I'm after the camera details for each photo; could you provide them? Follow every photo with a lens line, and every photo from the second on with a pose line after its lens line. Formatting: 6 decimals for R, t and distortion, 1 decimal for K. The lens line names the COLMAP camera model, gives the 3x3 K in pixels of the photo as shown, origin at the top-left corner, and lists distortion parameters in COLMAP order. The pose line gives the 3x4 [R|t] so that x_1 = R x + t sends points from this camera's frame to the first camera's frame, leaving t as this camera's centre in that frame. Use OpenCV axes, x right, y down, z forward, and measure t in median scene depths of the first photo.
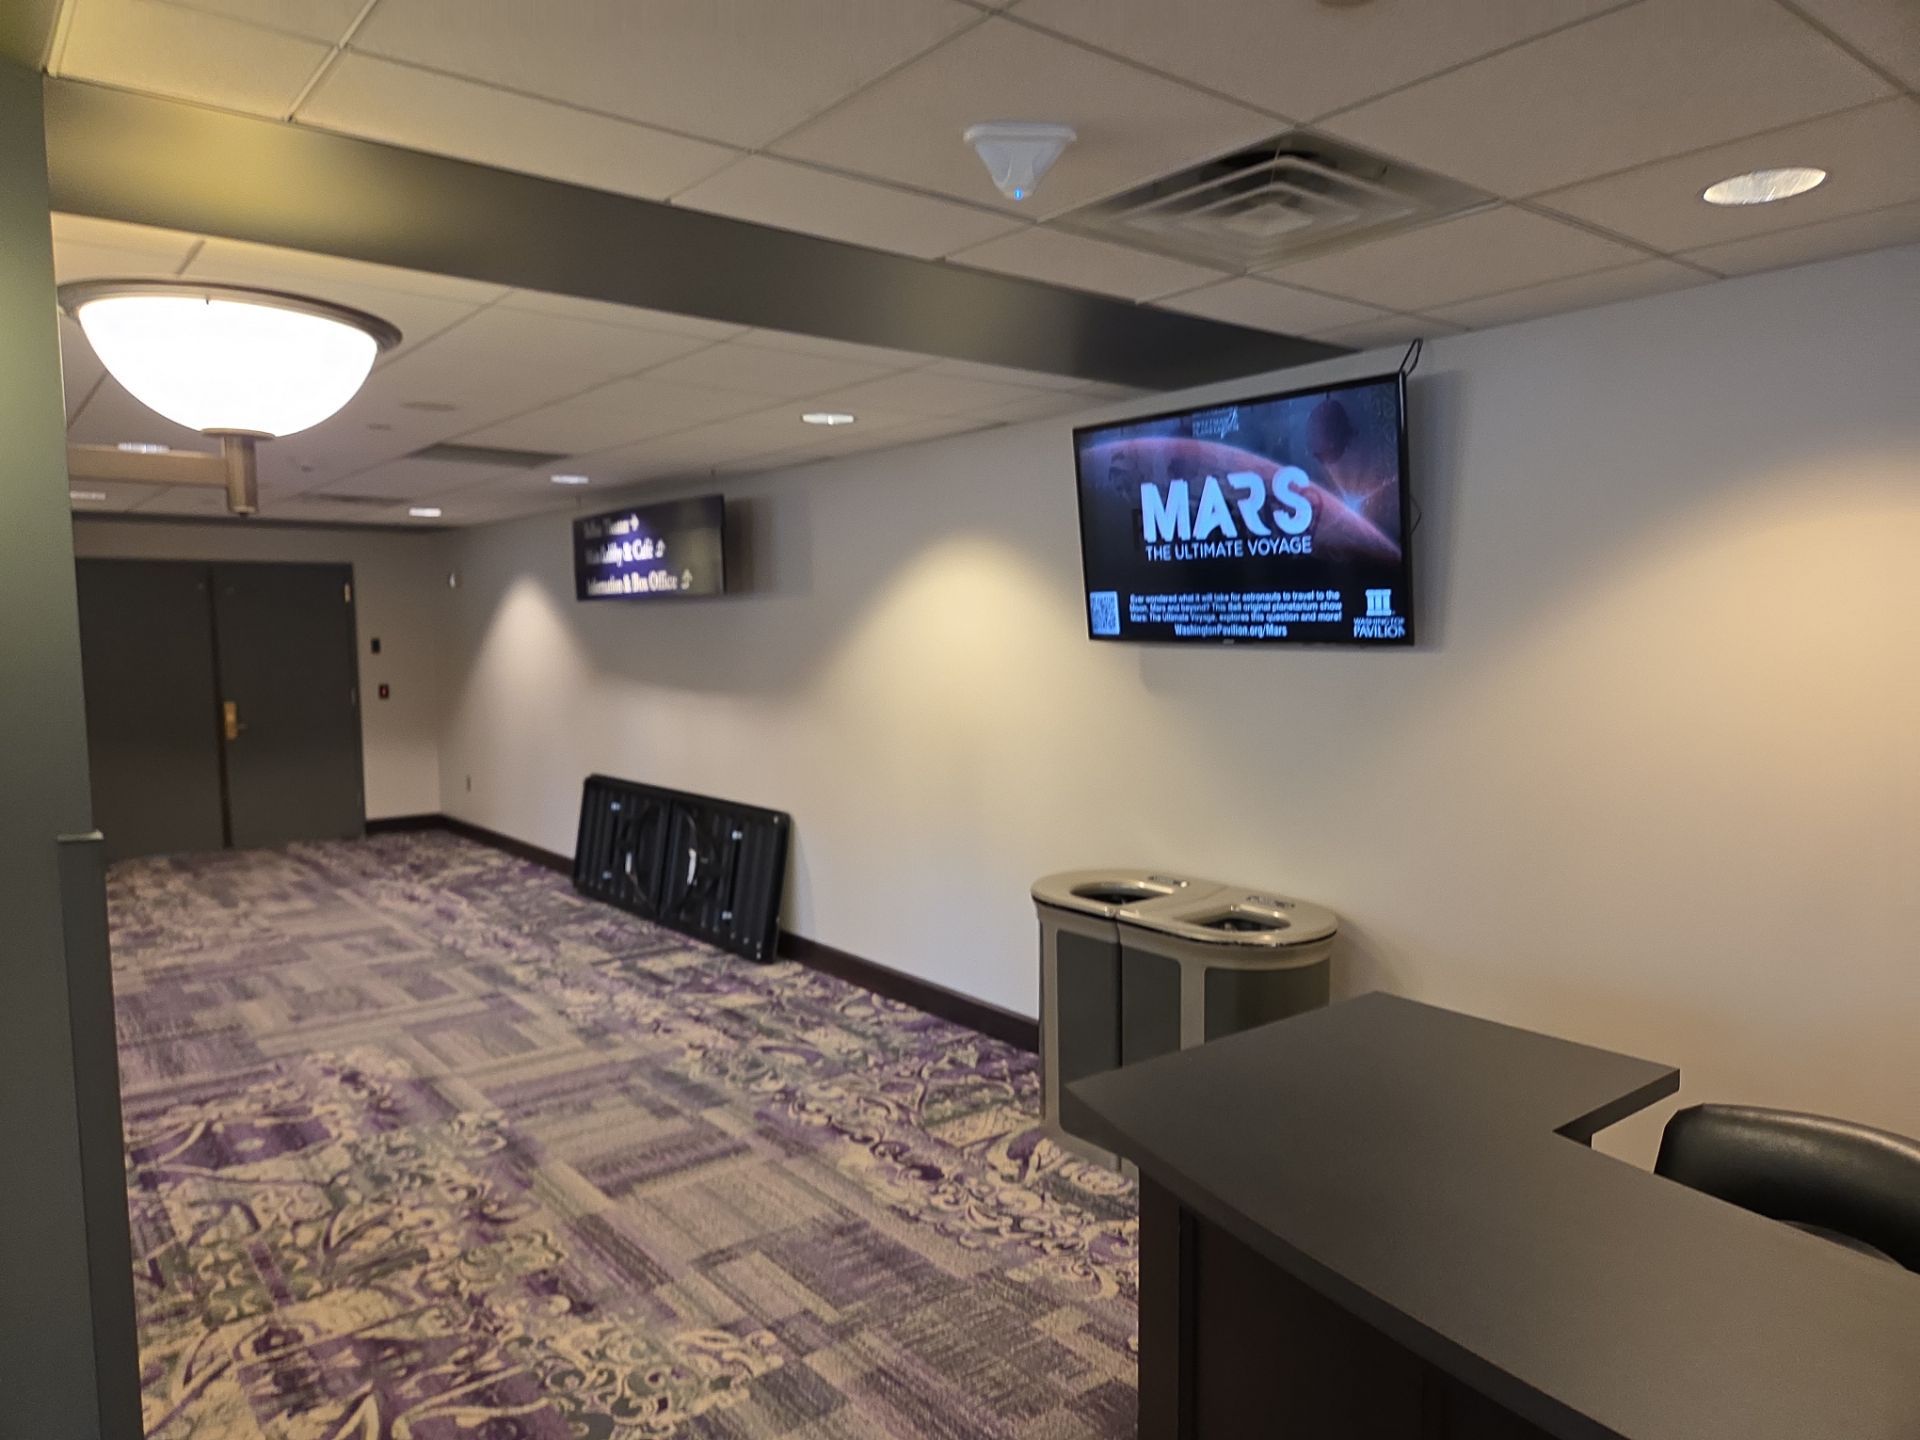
lens RADIAL K [[1287.5, 0, 960.0], [0, 1287.5, 720.0], [0, 0, 1]] dist [0.030146, -0.004148]
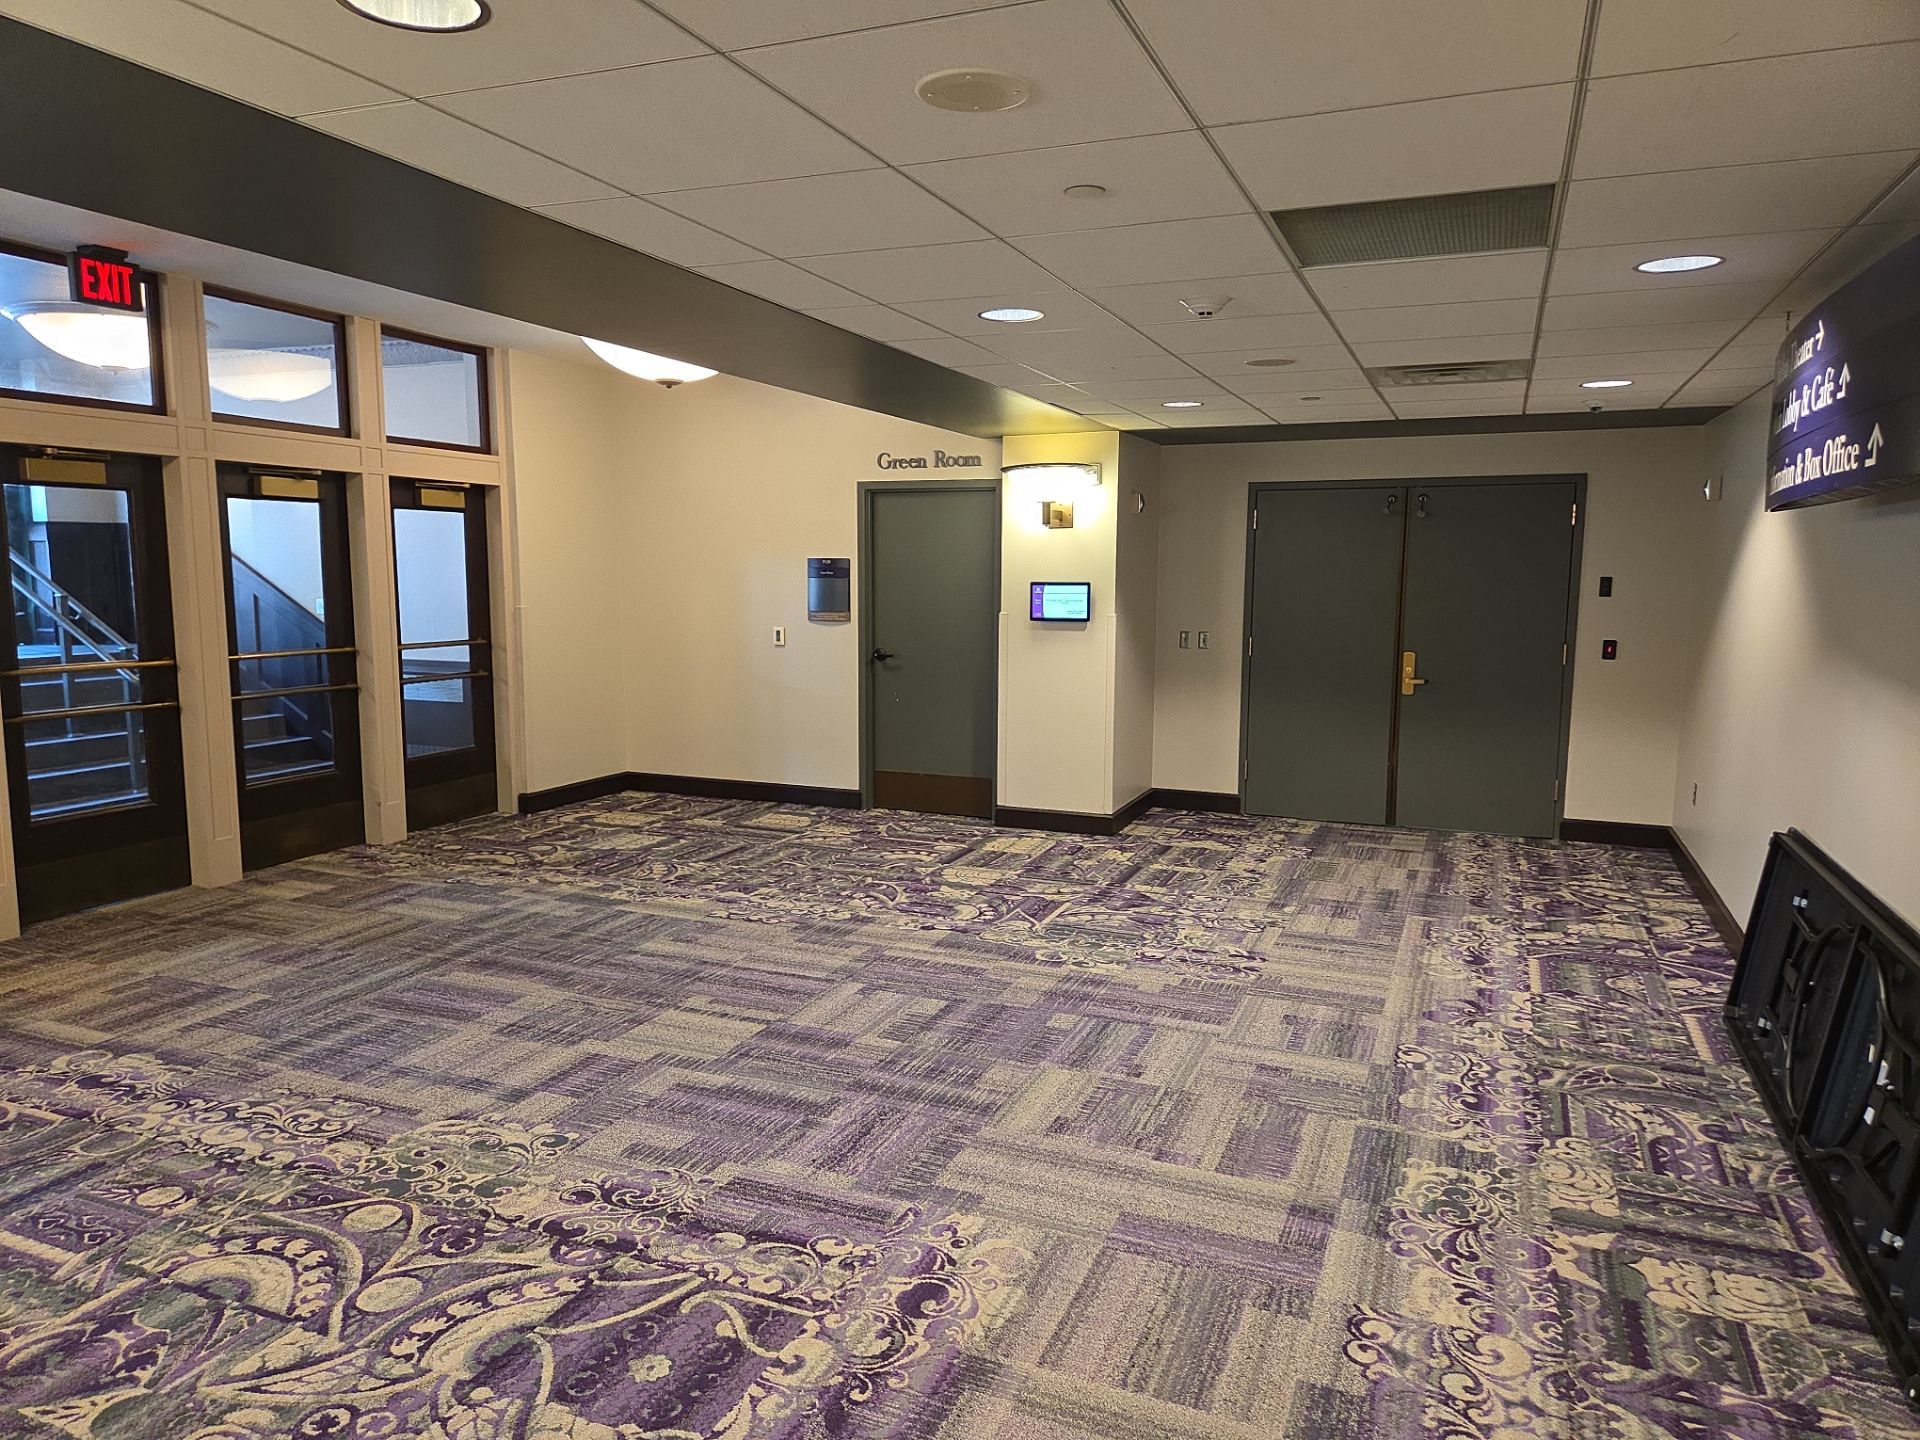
lens RADIAL K [[1287.5, 0, 960.0], [0, 1287.5, 720.0], [0, 0, 1]] dist [0.030146, -0.004148]
pose [[0.487256, 0.120350, -0.864926, 0.024676], [-0.077830, 0.992501, 0.094256, -0.039006], [0.869784, 0.021391, 0.492969, 0.546398]]
